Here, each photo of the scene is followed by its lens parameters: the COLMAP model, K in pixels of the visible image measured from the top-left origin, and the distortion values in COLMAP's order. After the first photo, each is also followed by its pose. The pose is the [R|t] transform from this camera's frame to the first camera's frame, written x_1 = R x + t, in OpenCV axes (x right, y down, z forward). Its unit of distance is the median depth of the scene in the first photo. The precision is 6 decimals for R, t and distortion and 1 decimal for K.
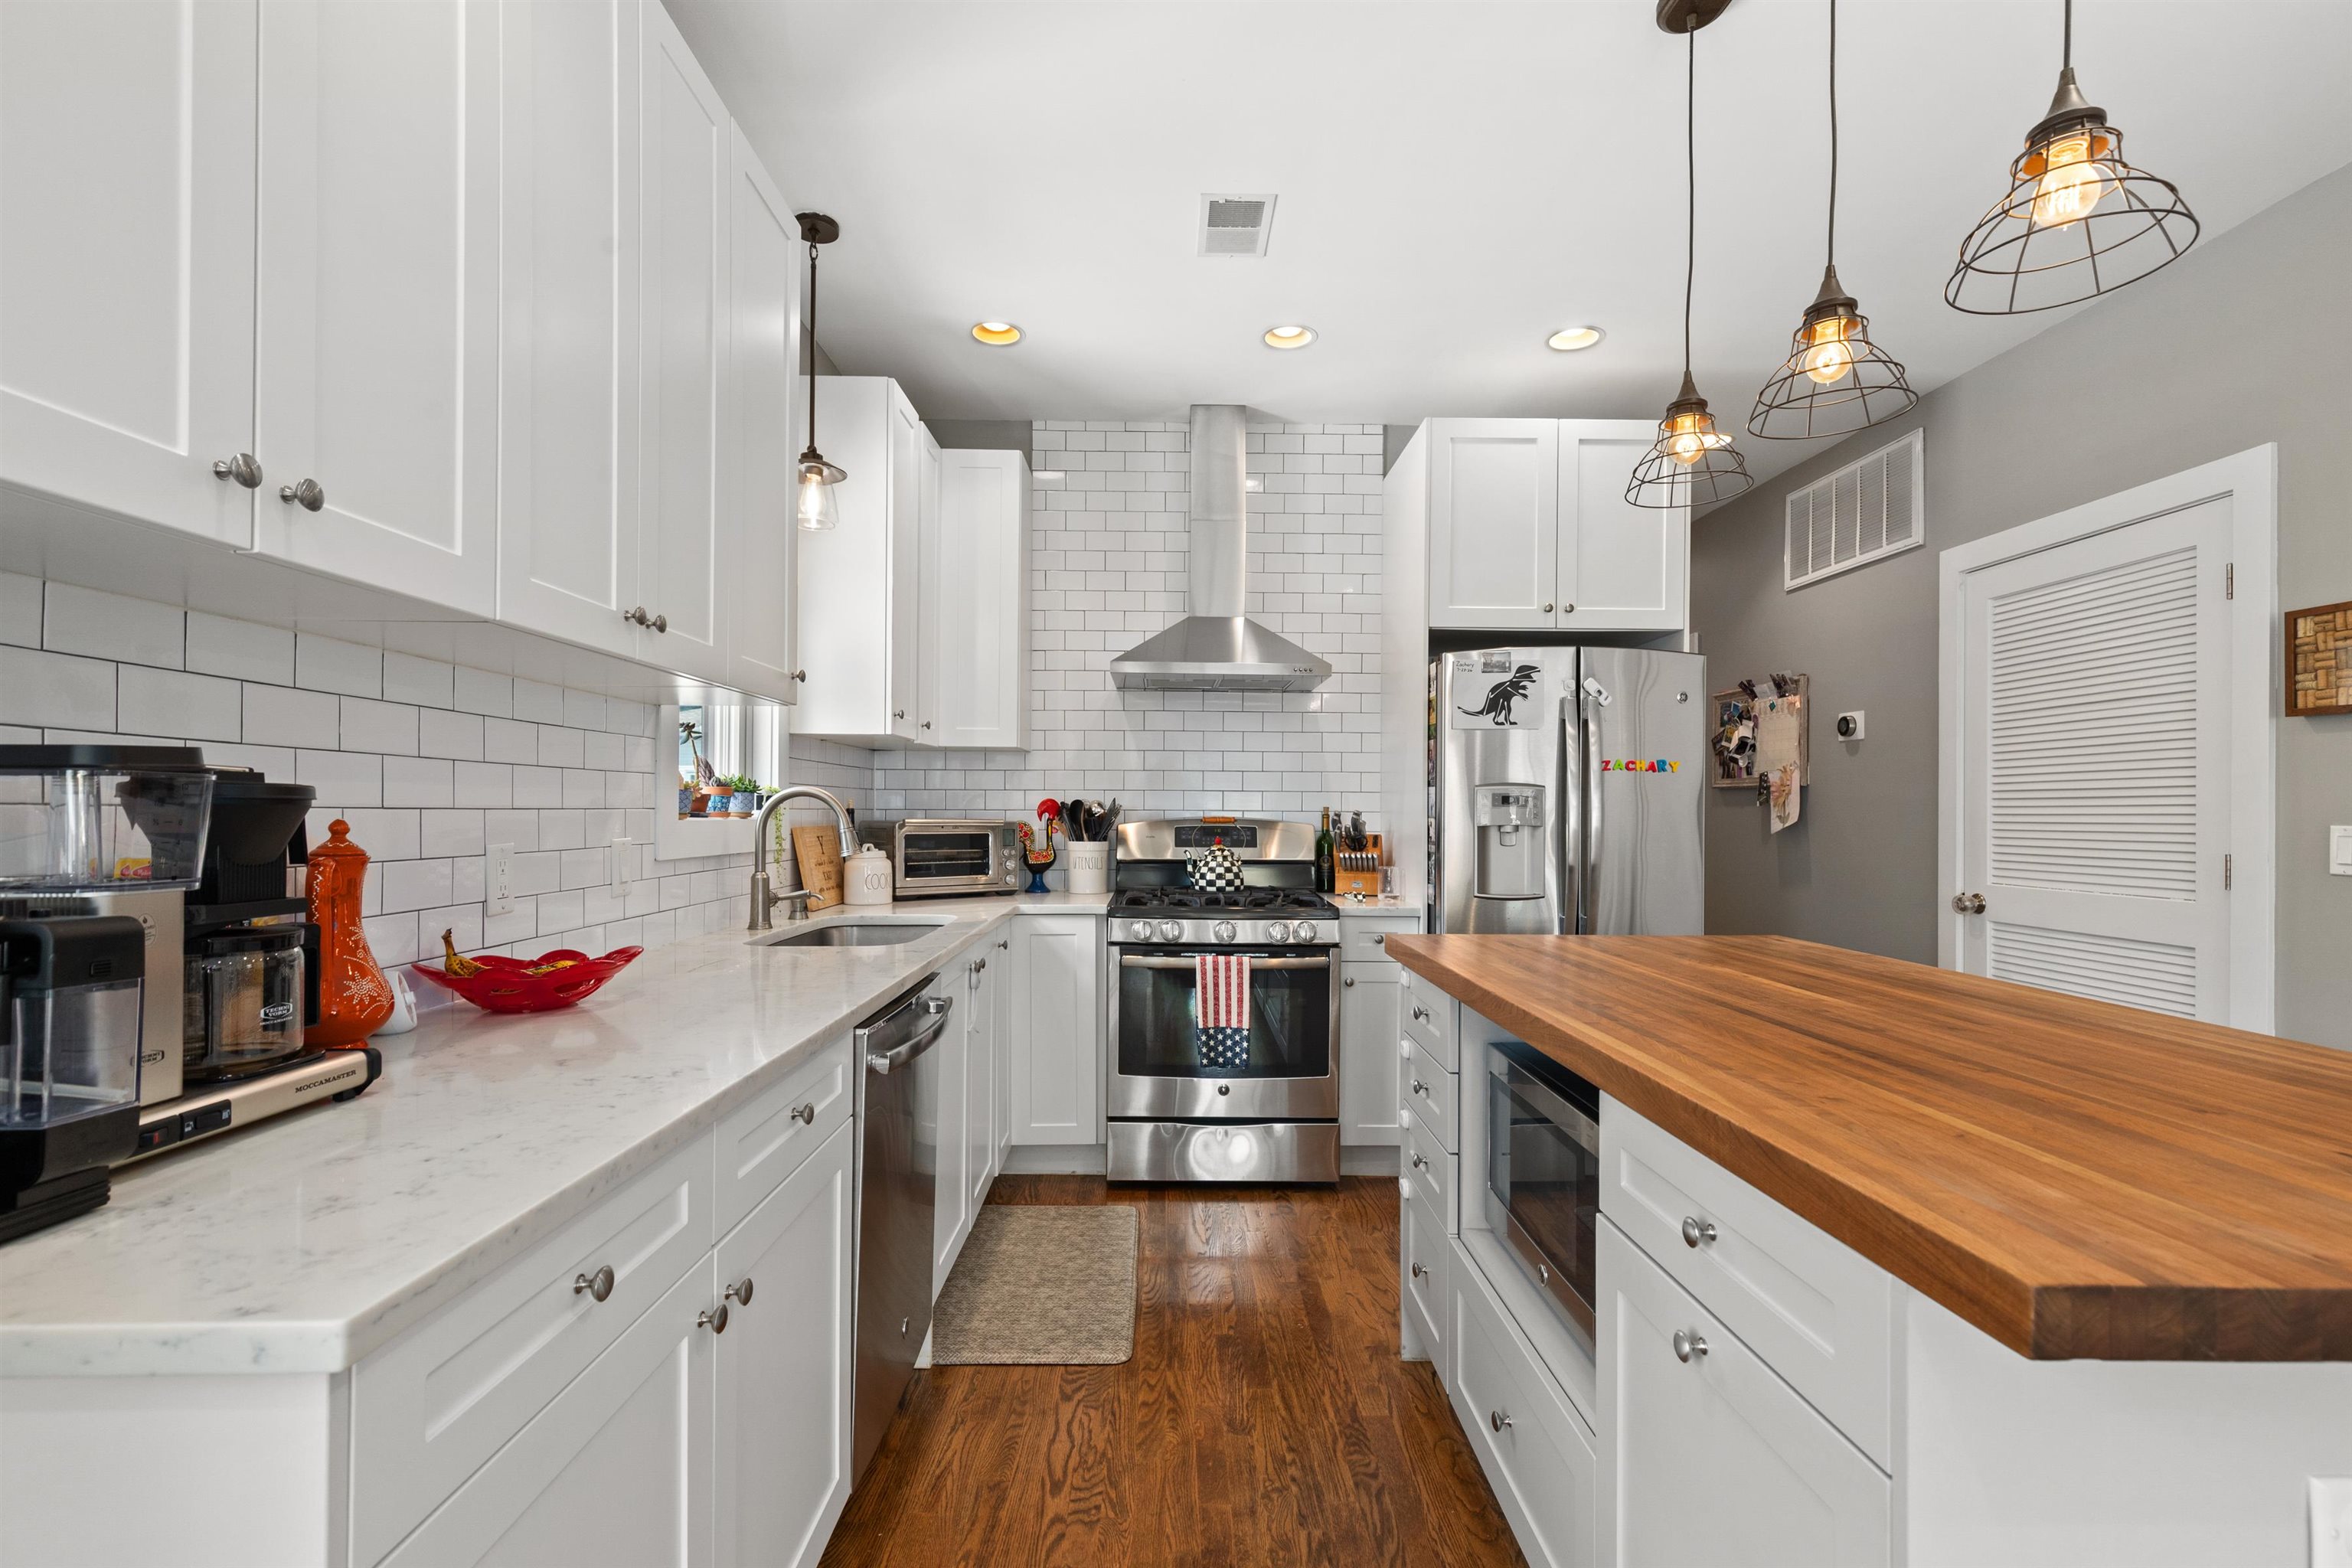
lens RADIAL K [[1068.5, 0, 1180.9], [0, 1068.5, 801.6], [0, 0, 1]] dist [0.021085, 0.000003]
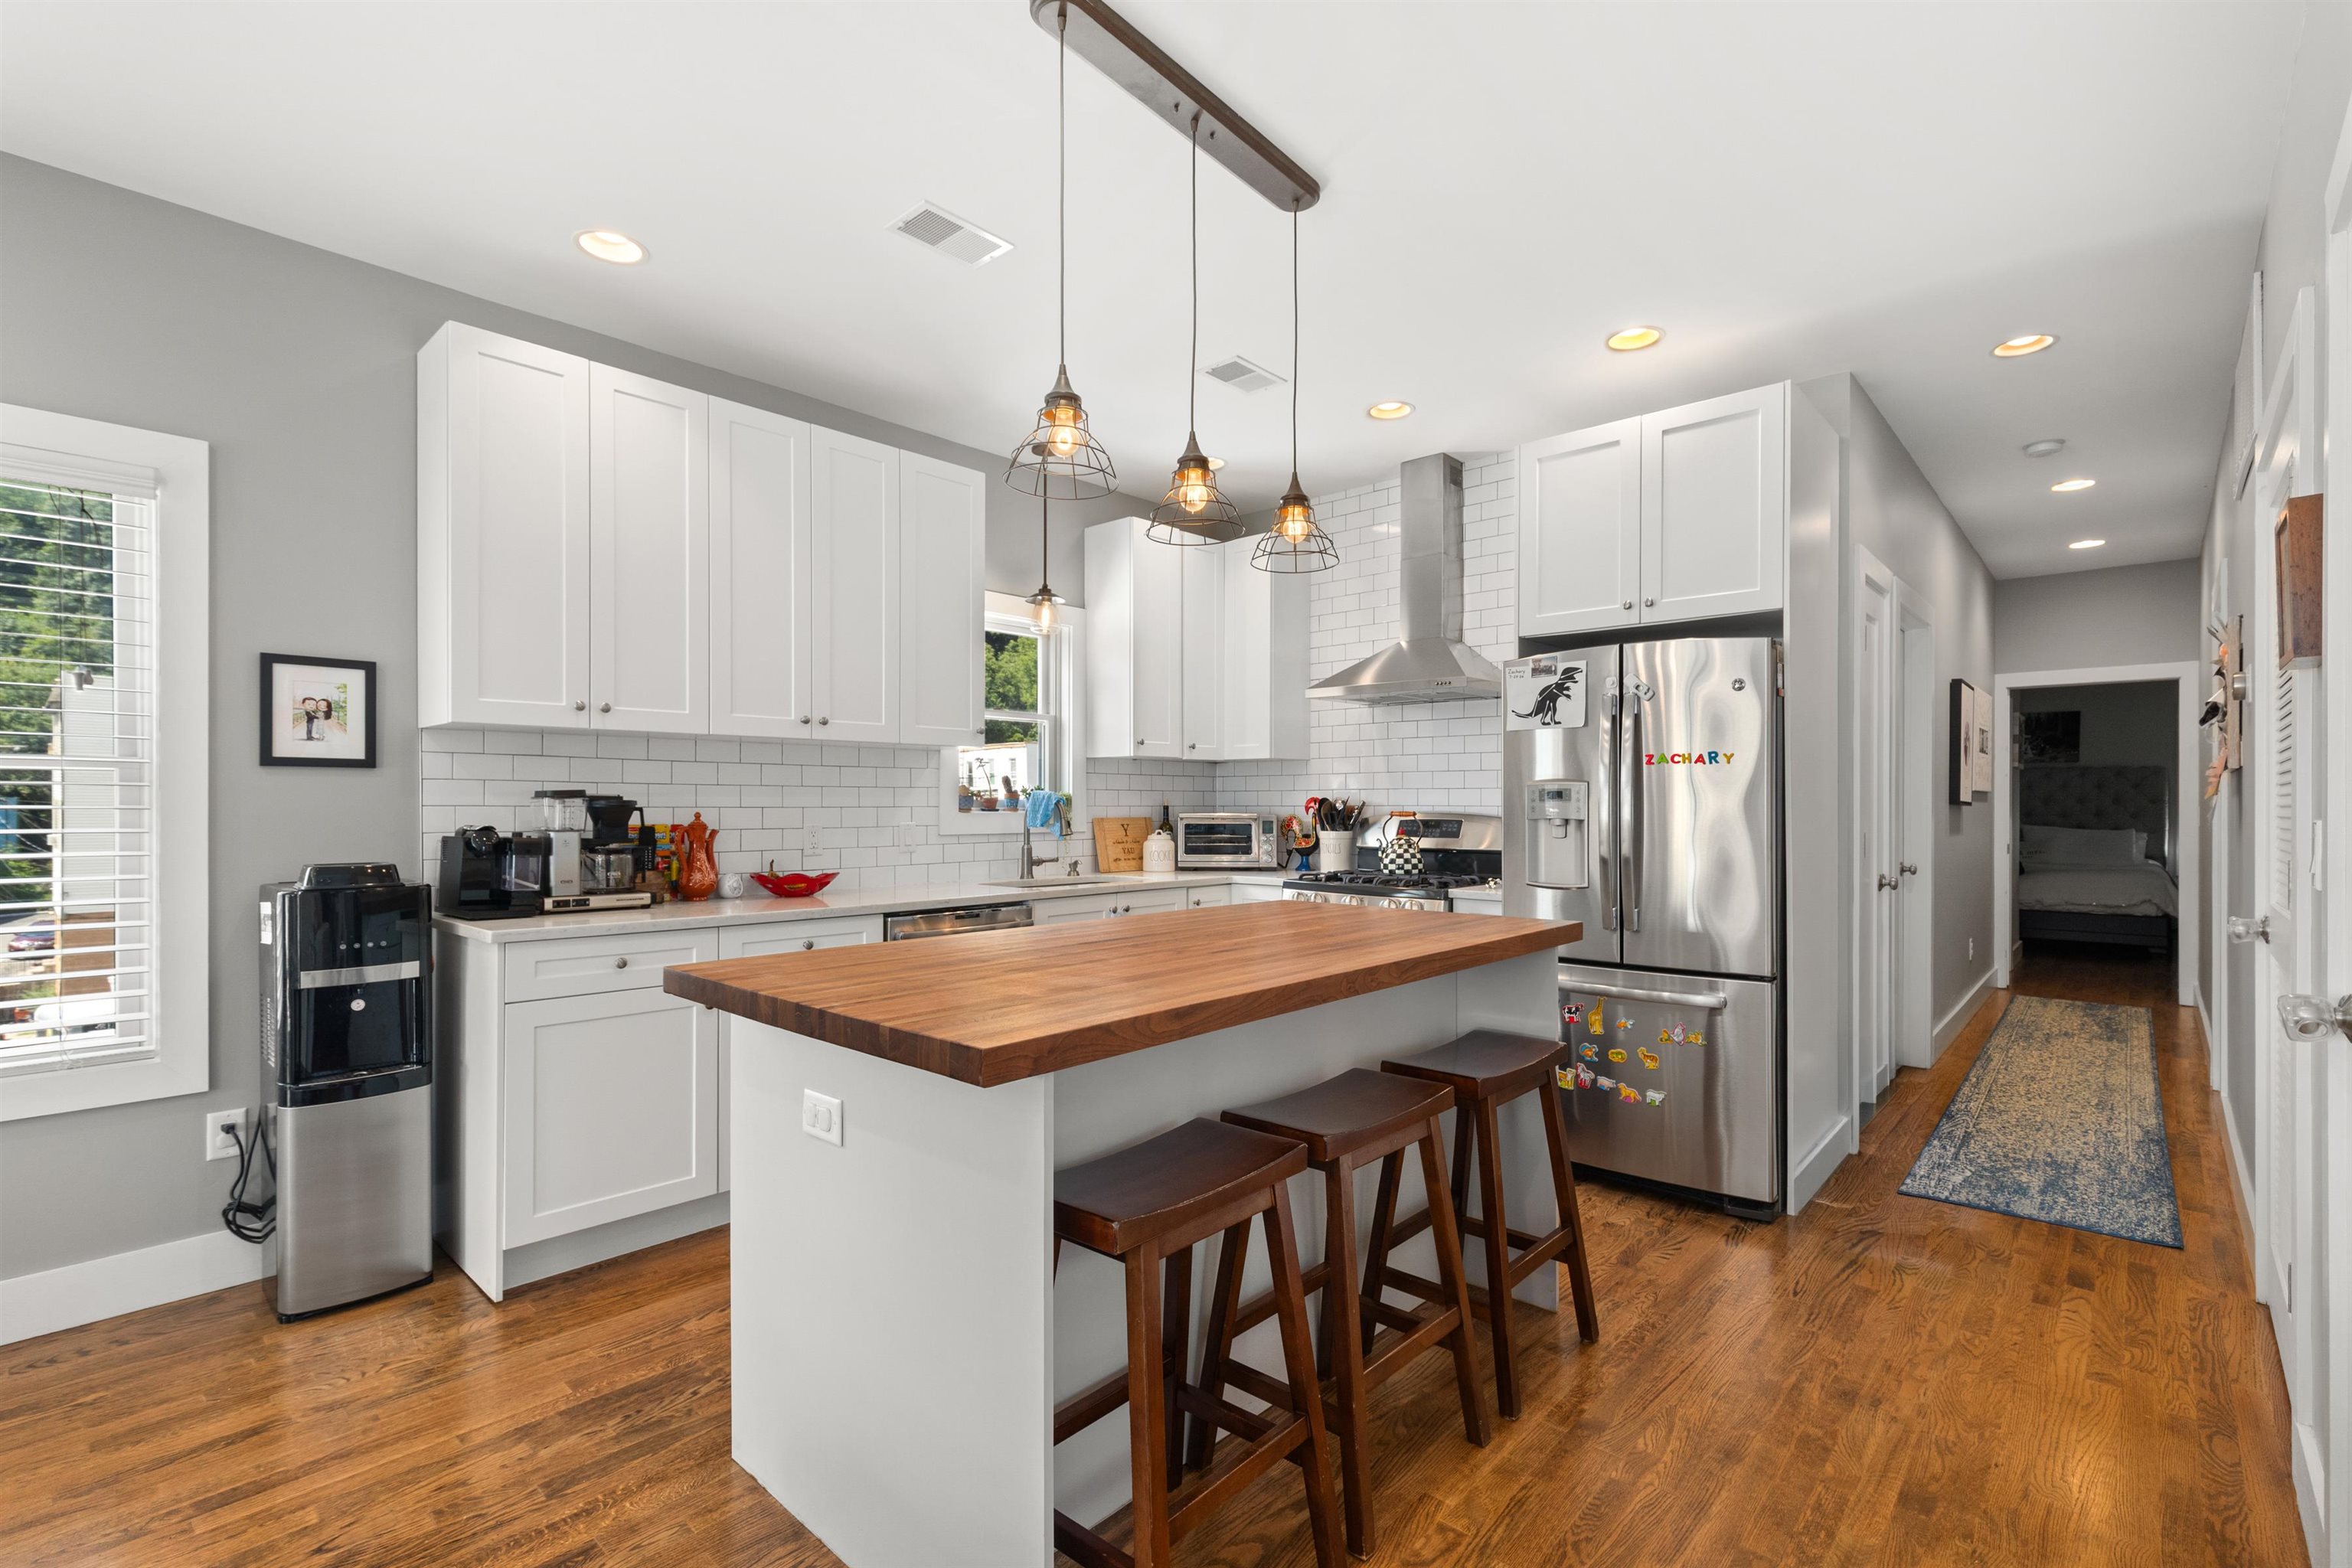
lens RADIAL K [[1068.5, 0, 1178.4], [0, 1068.5, 796.0], [0, 0, 1]] dist [0.021085, 0.000003]
pose [[0.726658, -0.011608, -0.686901, 0.716568], [0.011045, 0.999925, -0.005213, 0.000985], [0.686911, -0.003798, 0.726732, -0.032392]]
